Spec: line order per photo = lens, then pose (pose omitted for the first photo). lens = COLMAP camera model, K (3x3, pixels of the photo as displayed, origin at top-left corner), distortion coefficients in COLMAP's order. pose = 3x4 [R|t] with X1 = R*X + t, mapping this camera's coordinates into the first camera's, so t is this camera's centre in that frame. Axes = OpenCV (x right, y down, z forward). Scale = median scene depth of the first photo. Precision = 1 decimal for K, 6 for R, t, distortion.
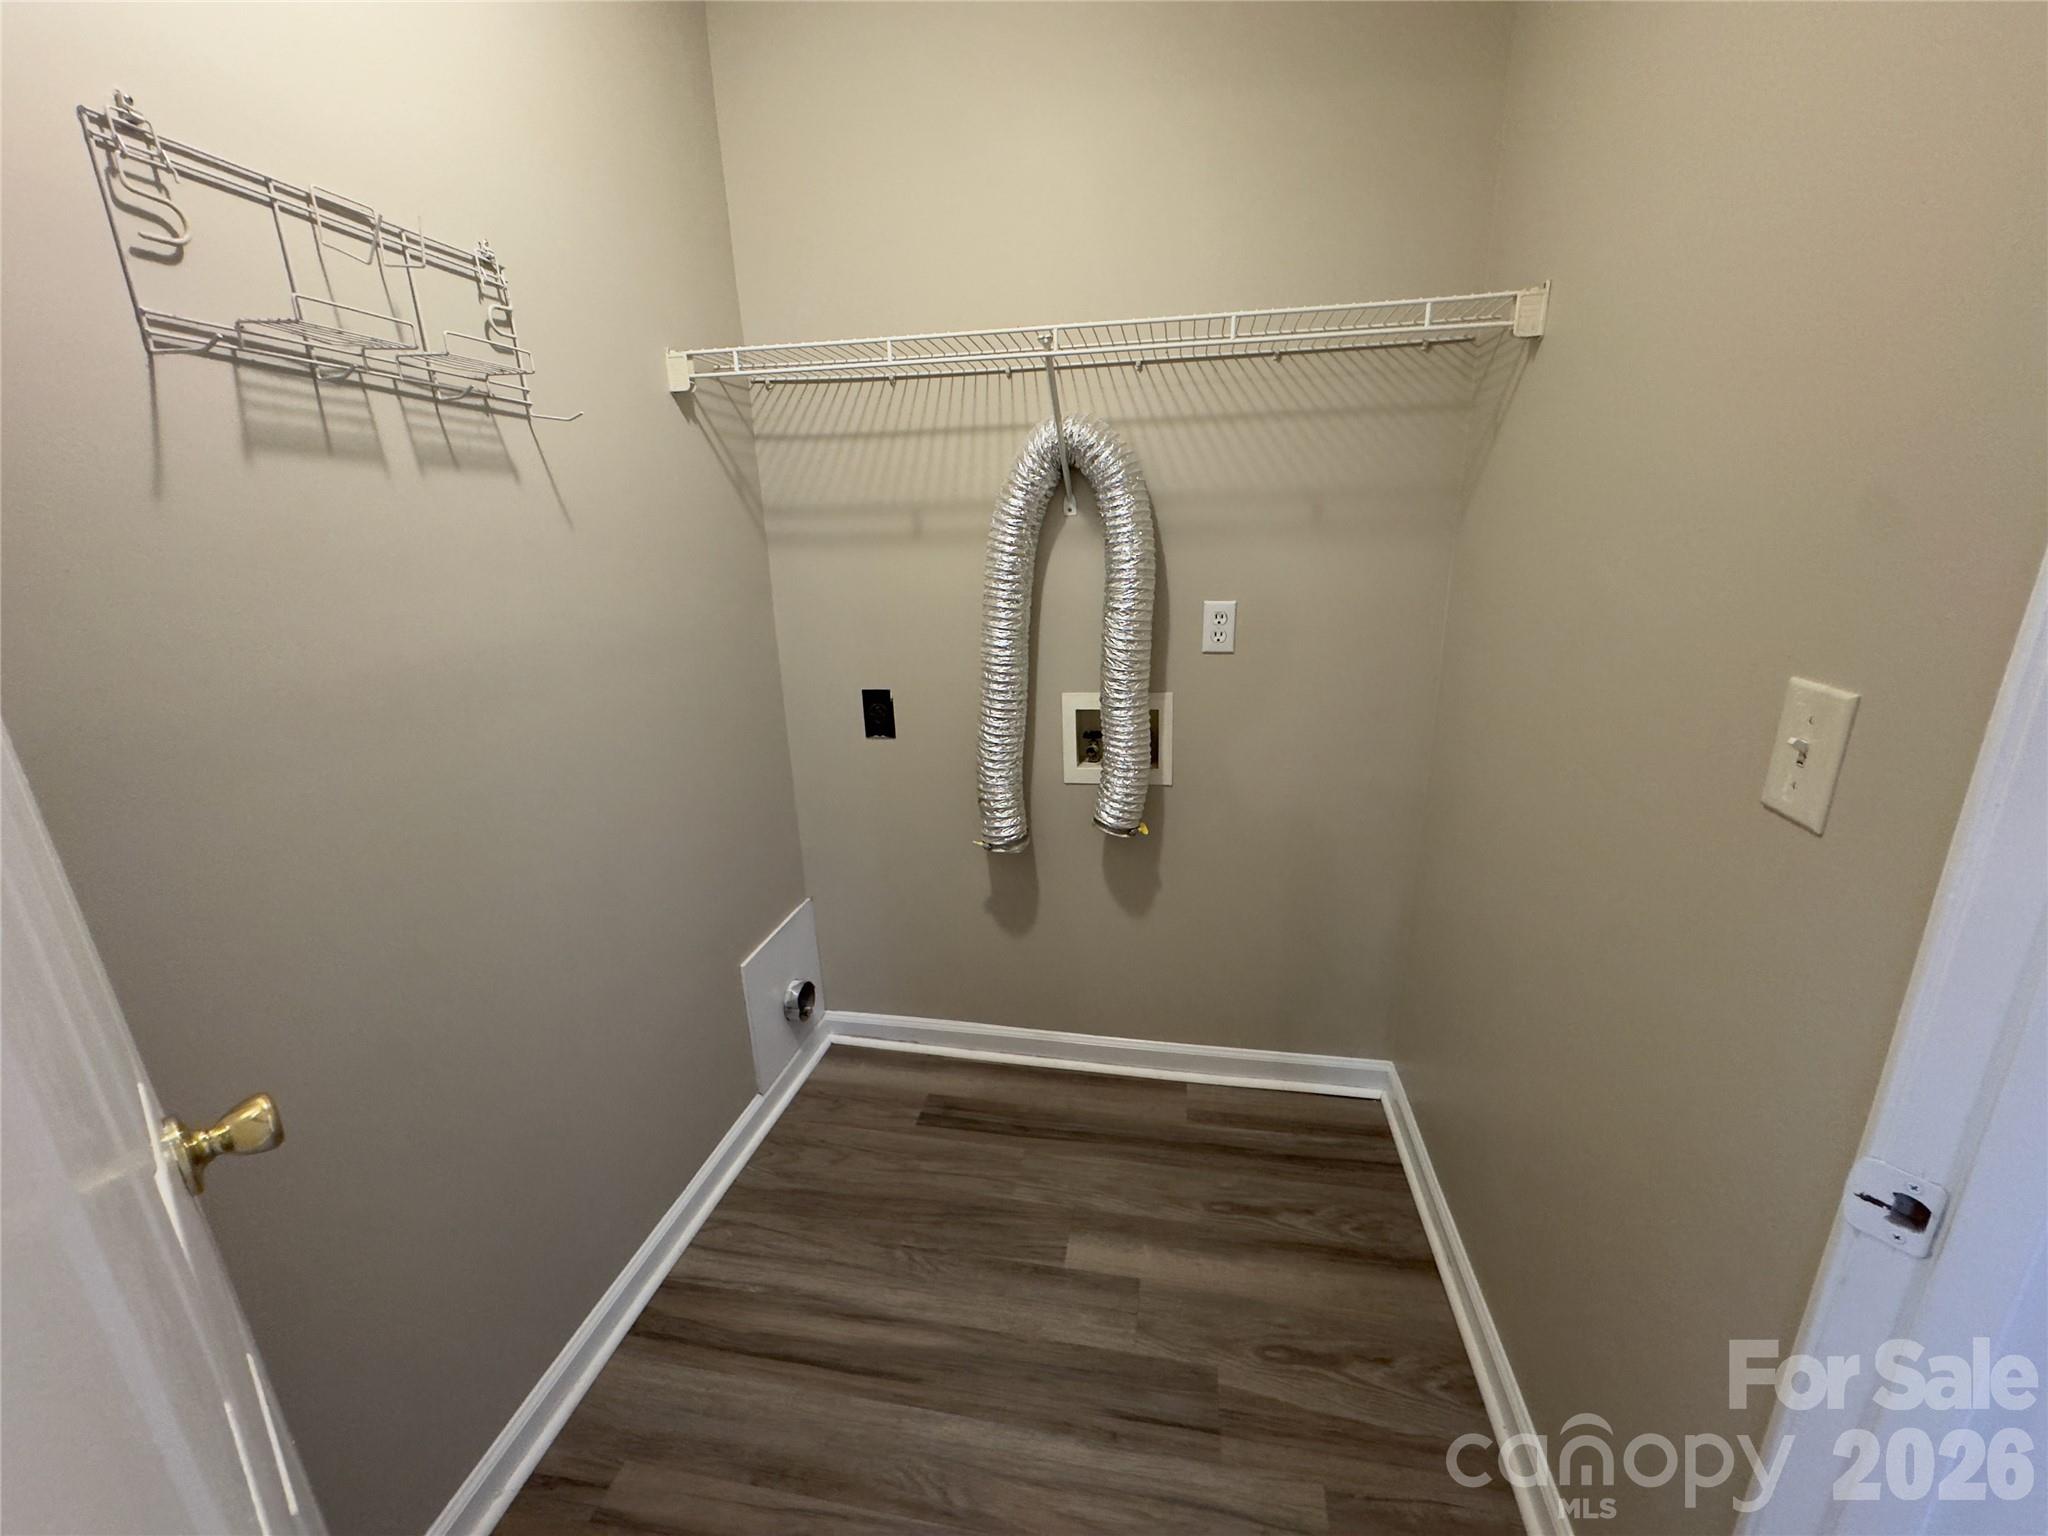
lens RADIAL K [[817.5, 0, 1025.6], [0, 817.5, 767.4], [0, 0, 1]] dist [-0.003550, 0.000372]
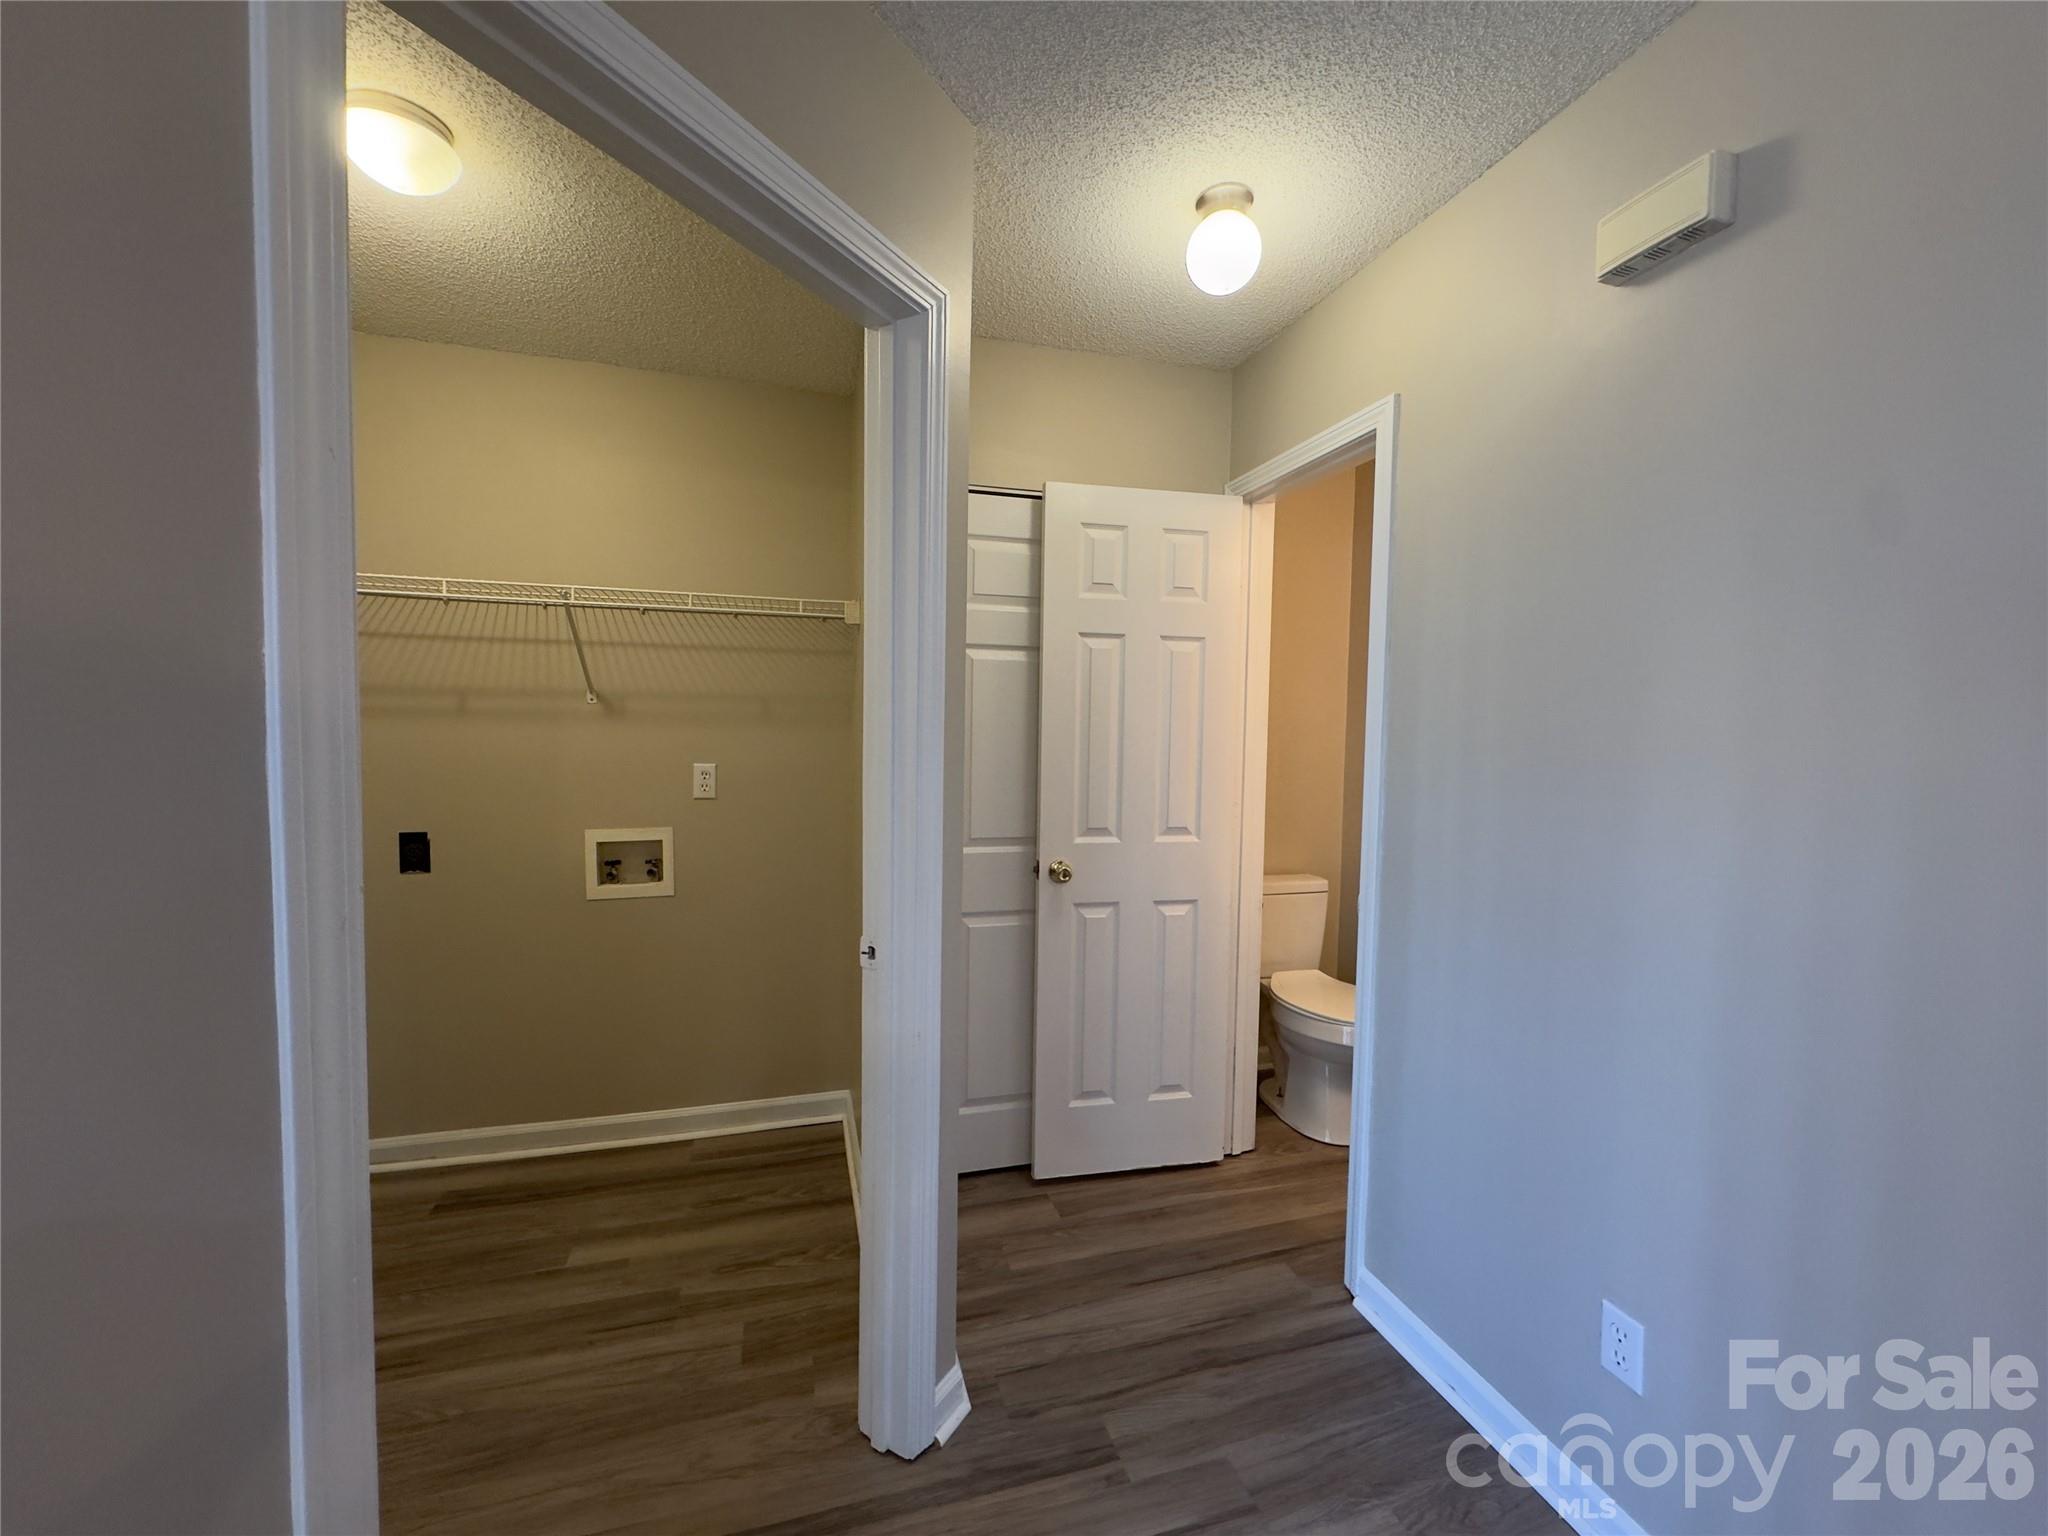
lens RADIAL K [[817.5, 0, 1025.0], [0, 817.5, 773.5], [0, 0, 1]] dist [-0.003550, 0.000372]
pose [[0.894256, 0.017255, 0.447224, 0.096966], [0.094863, 0.969244, -0.227083, 0.206251], [-0.437387, 0.245495, 0.865115, -0.533070]]
